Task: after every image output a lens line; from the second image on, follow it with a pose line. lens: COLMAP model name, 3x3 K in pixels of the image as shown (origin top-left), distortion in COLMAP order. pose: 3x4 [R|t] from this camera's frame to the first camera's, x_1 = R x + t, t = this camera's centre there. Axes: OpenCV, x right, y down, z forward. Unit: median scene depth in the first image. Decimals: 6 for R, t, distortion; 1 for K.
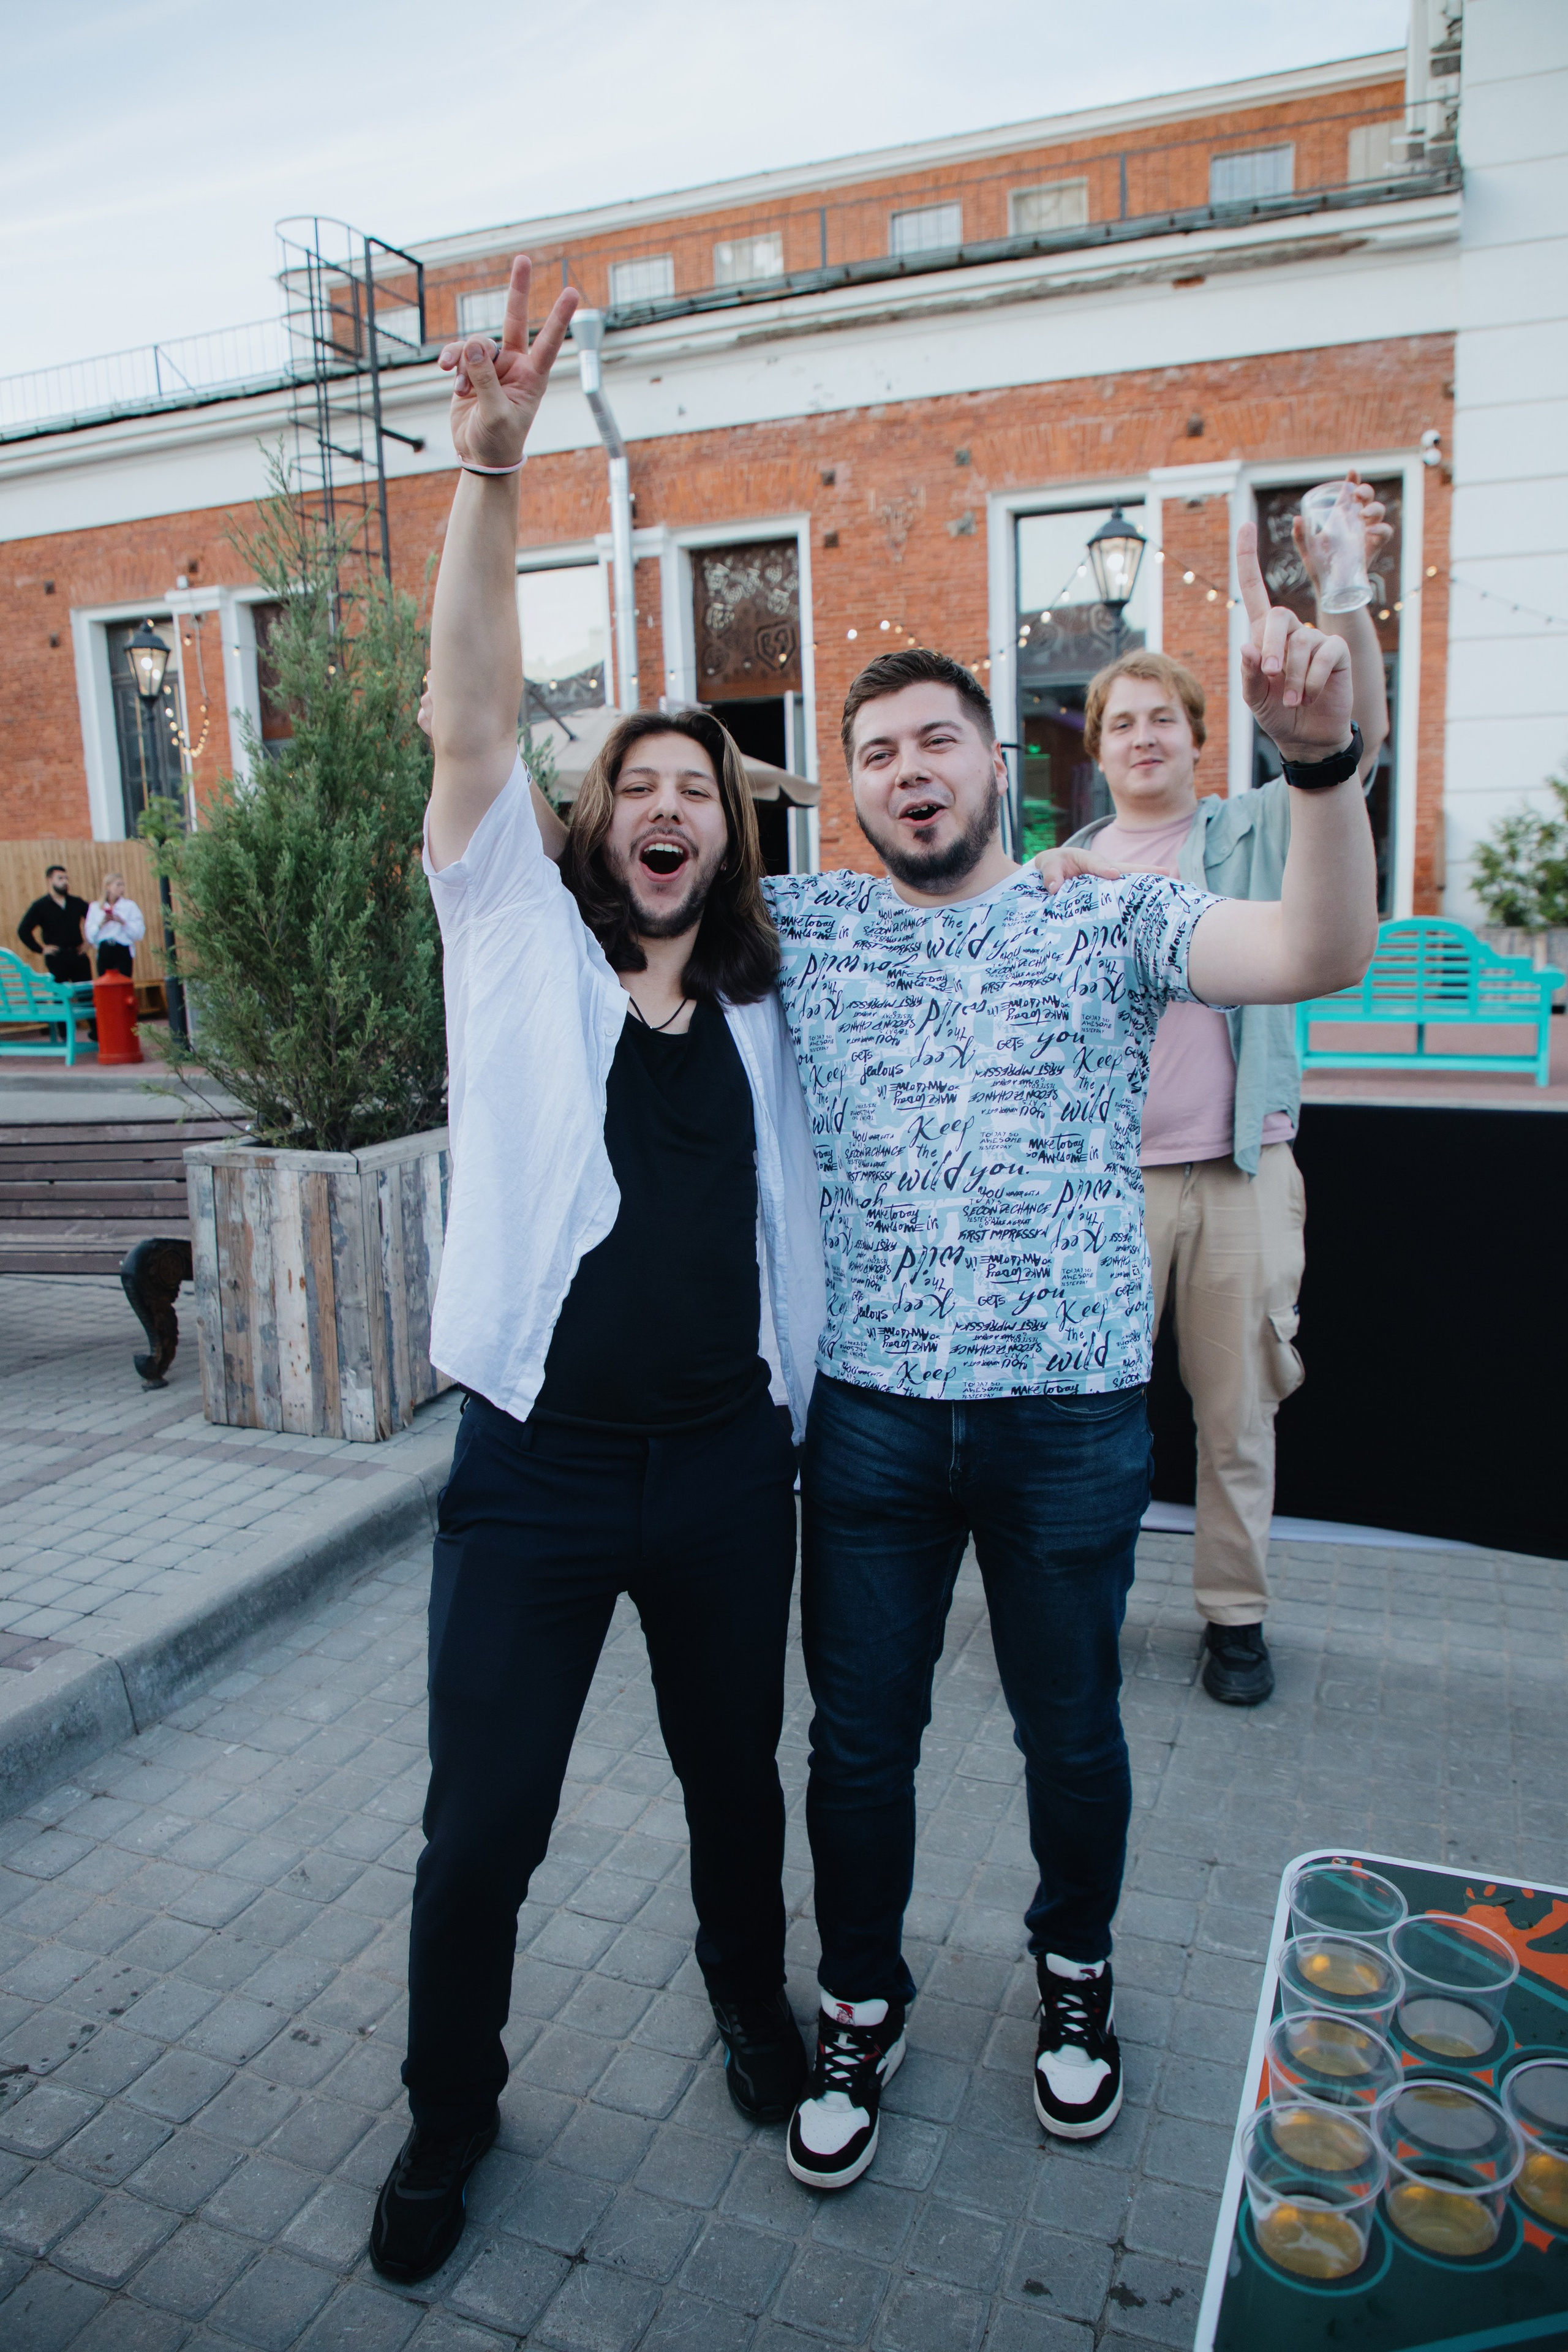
lens RADIAL K [[1608.4, 0, 799.5], [0, 1608.4, 1189.2], [0, 0, 1]] dist [-0.064825, 0.025315]
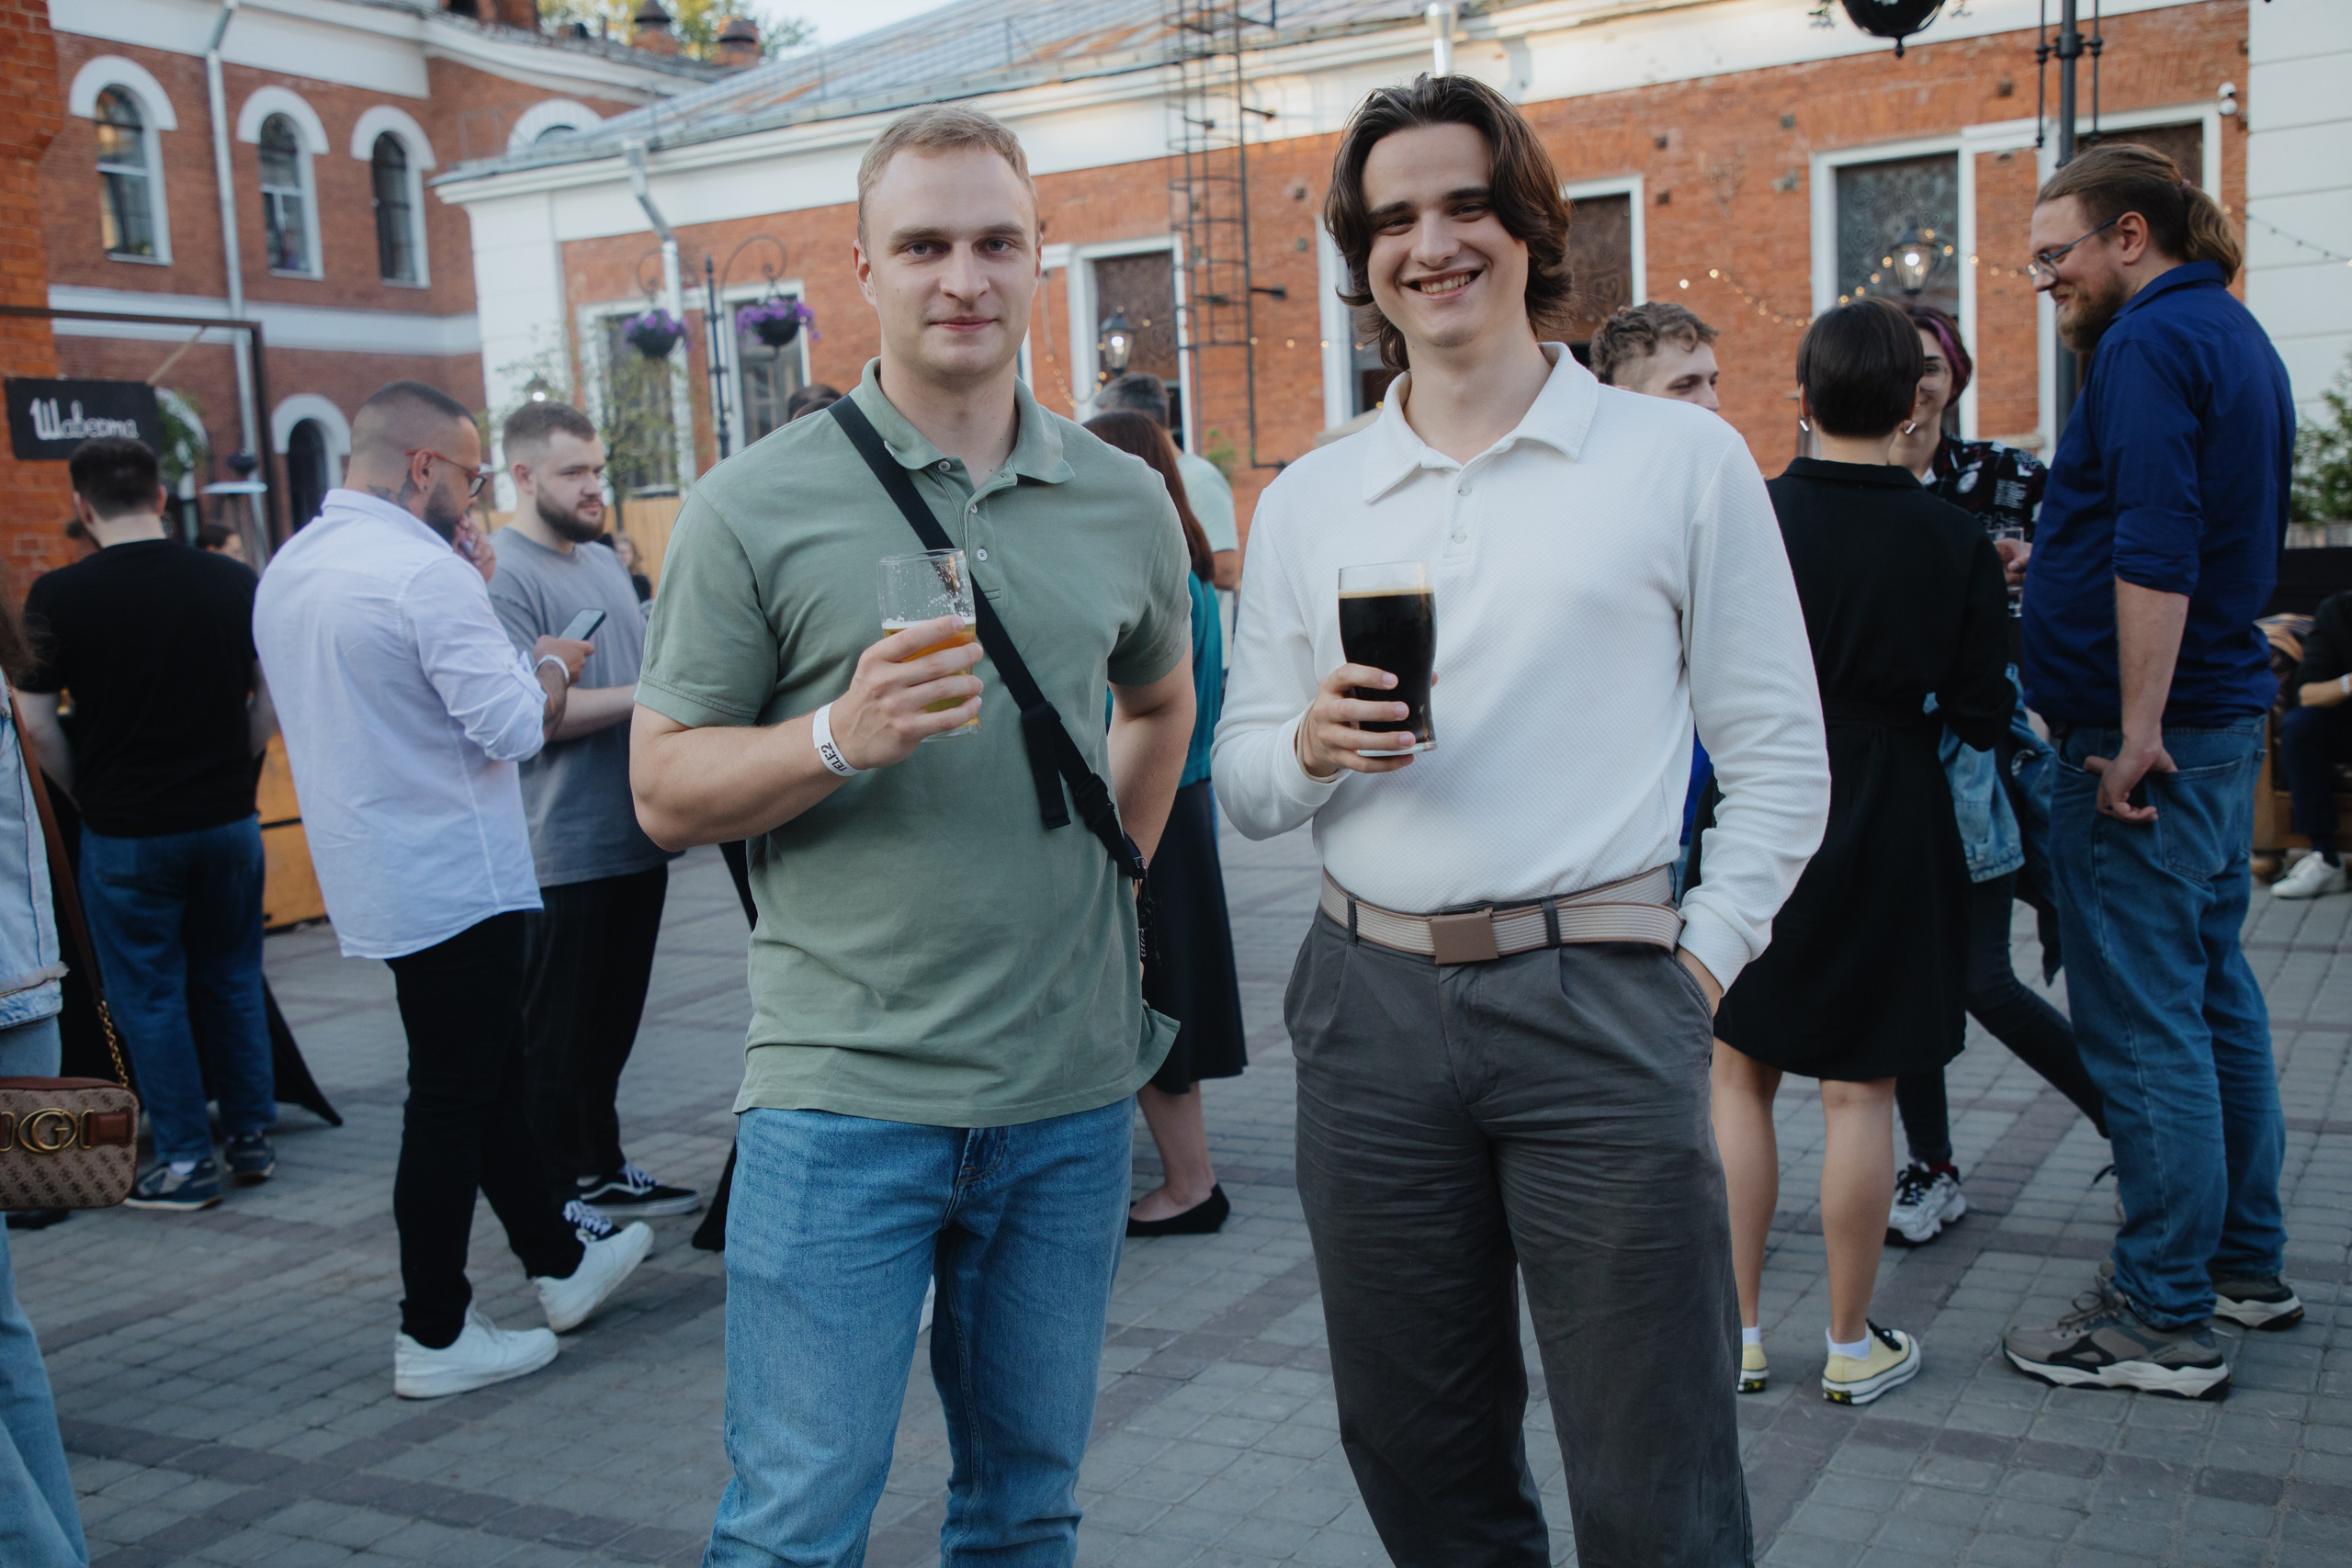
lens RADIAL K [[2375.7, 0, 1140.6], [0, 2375.7, 799.6], [0, 0, 1]] dist [0.057535, 0.000000]
pose [[0.986460, -0.000240, -0.164005, -0.070156], [-0.013081, 0.996698, -0.080134, 0.154975], [0.163482, 0.081194, 0.983199, -0.697669]]
